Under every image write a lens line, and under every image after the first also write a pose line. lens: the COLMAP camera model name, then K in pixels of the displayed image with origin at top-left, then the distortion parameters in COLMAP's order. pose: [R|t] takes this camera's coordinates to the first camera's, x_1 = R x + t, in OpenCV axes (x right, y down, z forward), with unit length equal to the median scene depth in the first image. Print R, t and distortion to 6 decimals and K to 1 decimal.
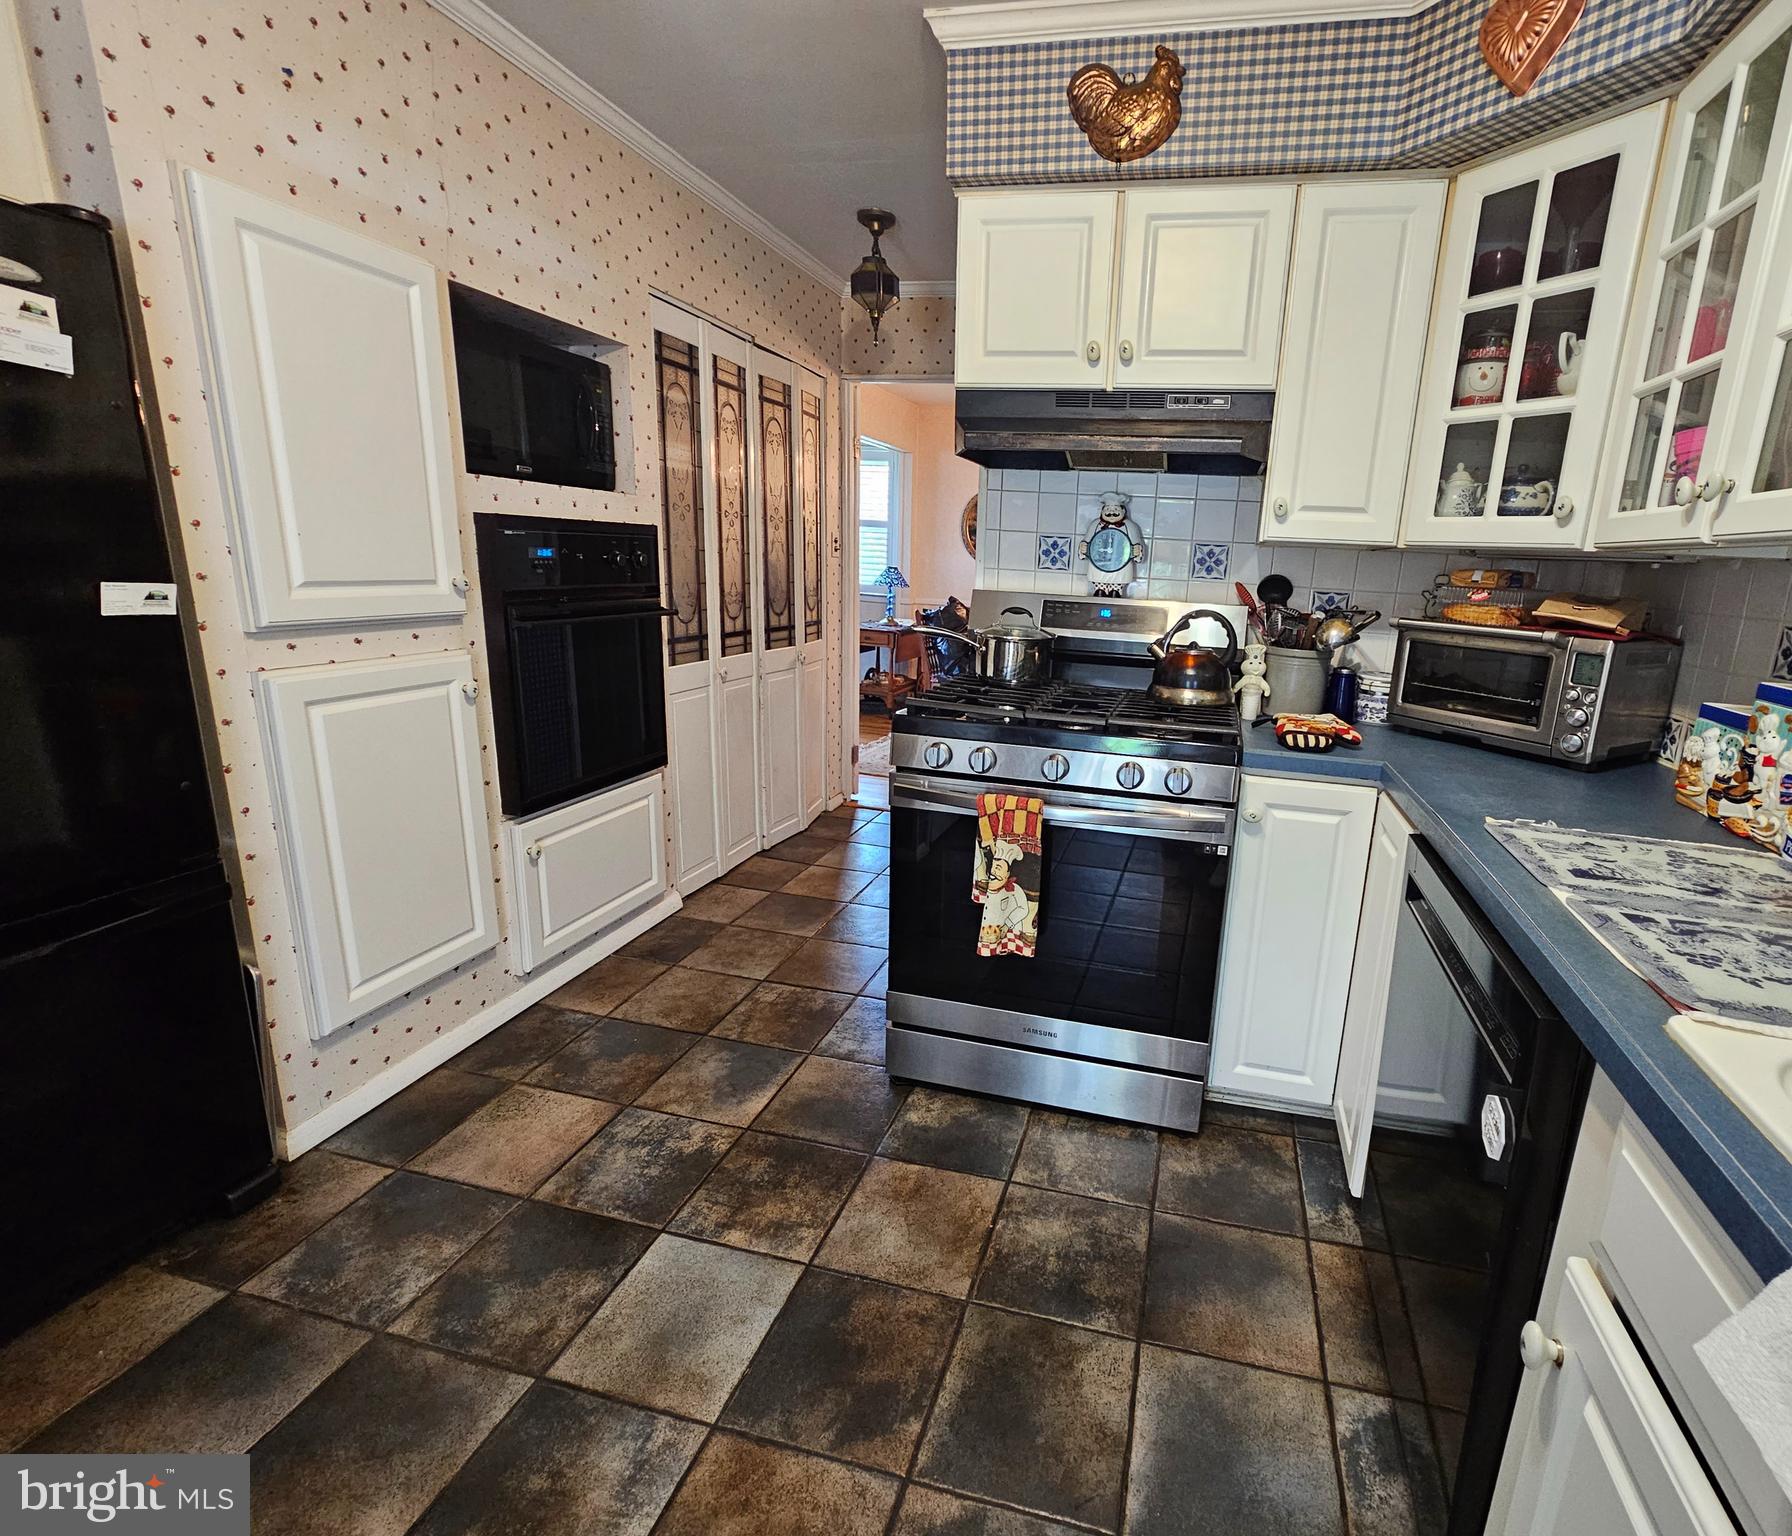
lens RADIAL K [[839.5, 0, 1034.1], [0, 839.5, 749.0], [0, 0, 1]] dist [0.001178, 0.000280]
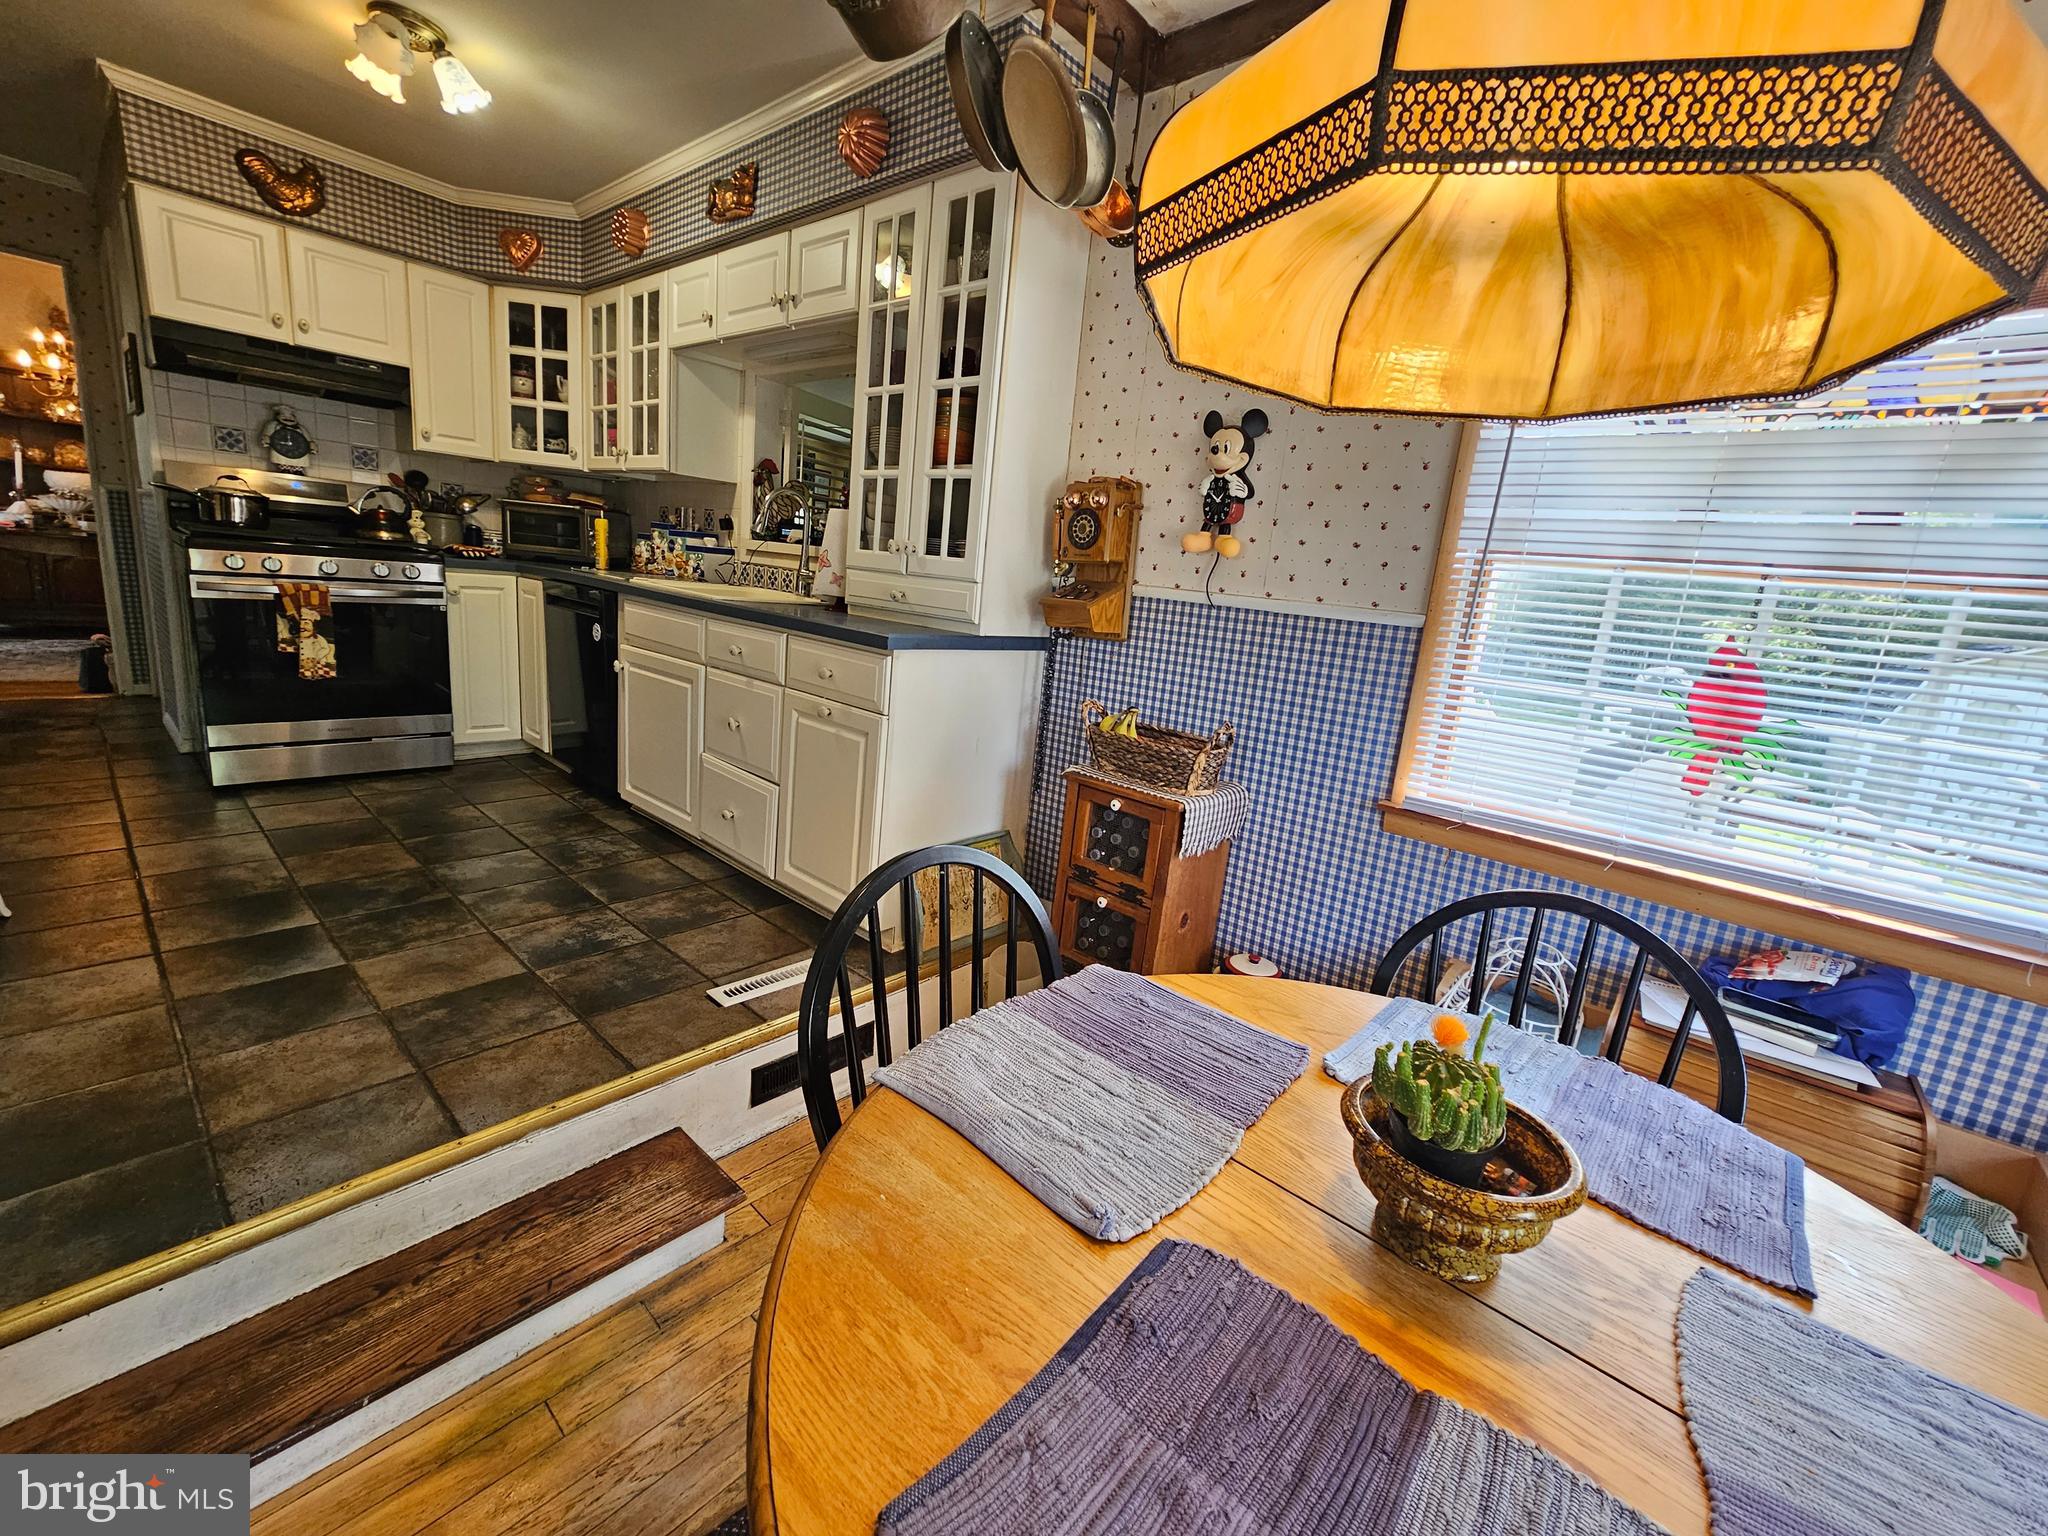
lens RADIAL K [[839.9, 0, 1033.9], [0, 839.9, 751.0], [0, 0, 1]] dist [-0.001253, 0.000597]
pose [[0.487812, -0.186772, 0.852735, -0.832135], [0.119950, 0.981919, 0.146448, 0.320350], [-0.864669, 0.030846, 0.501395, -1.174777]]
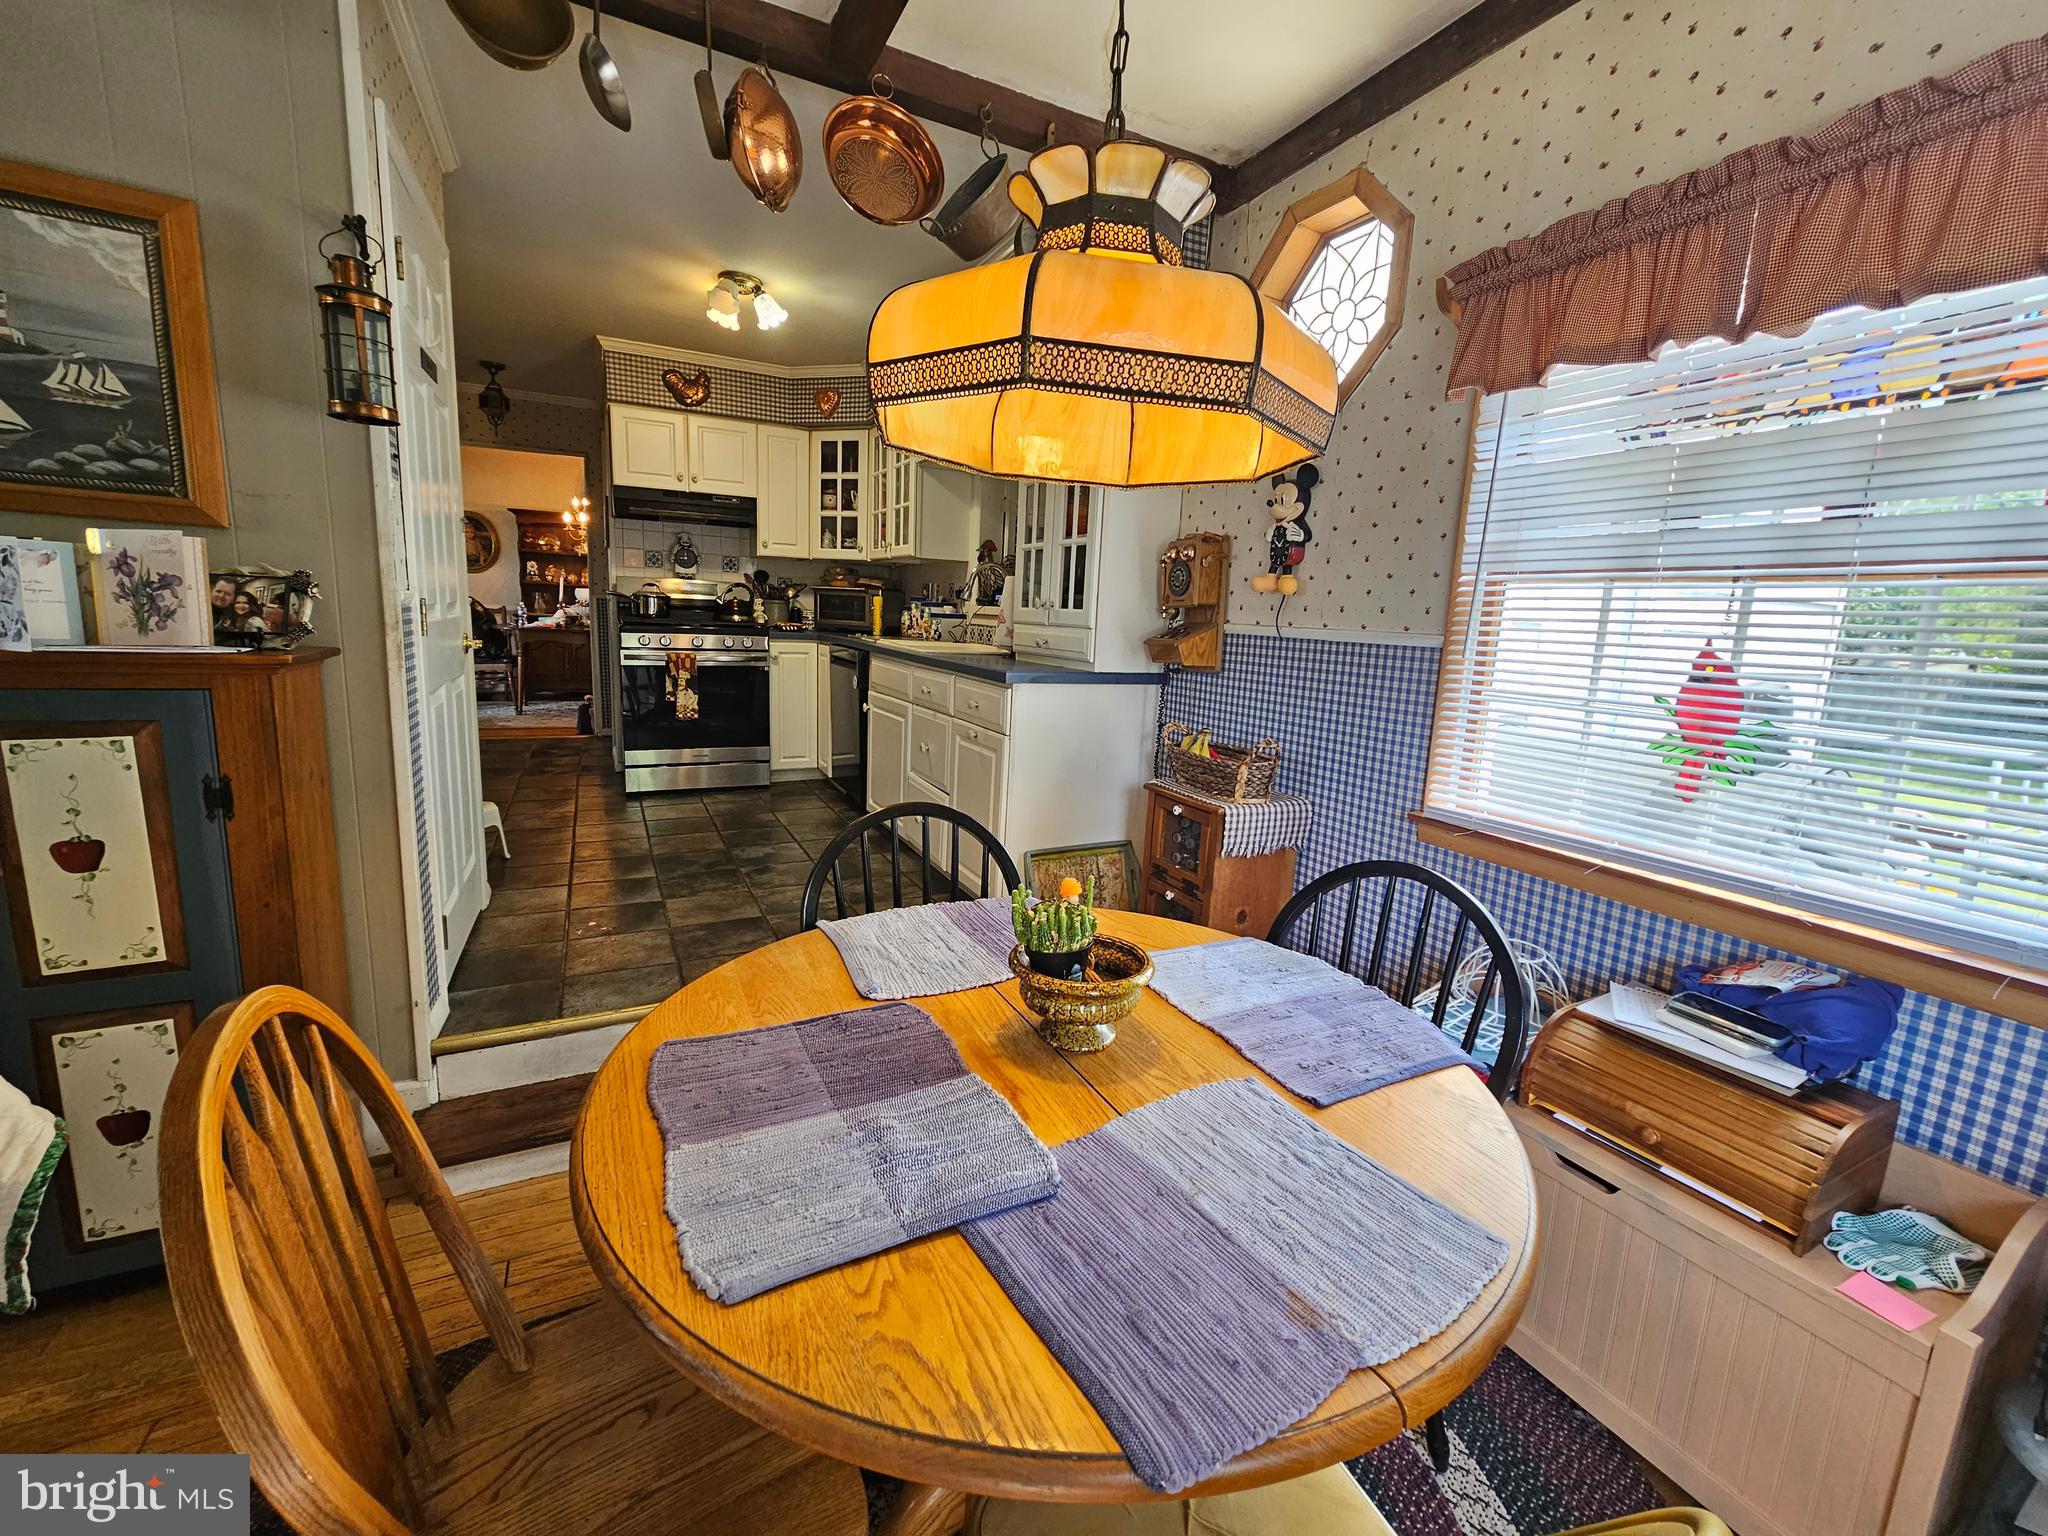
lens RADIAL K [[842.7, 0, 1031.1], [0, 842.7, 752.5], [0, 0, 1]] dist [-0.002630, 0.002816]
pose [[0.774882, -0.124658, 0.619693, -0.811893], [0.135309, 0.990348, 0.030025, 0.411059], [-0.617454, 0.060584, 0.784270, -1.605785]]
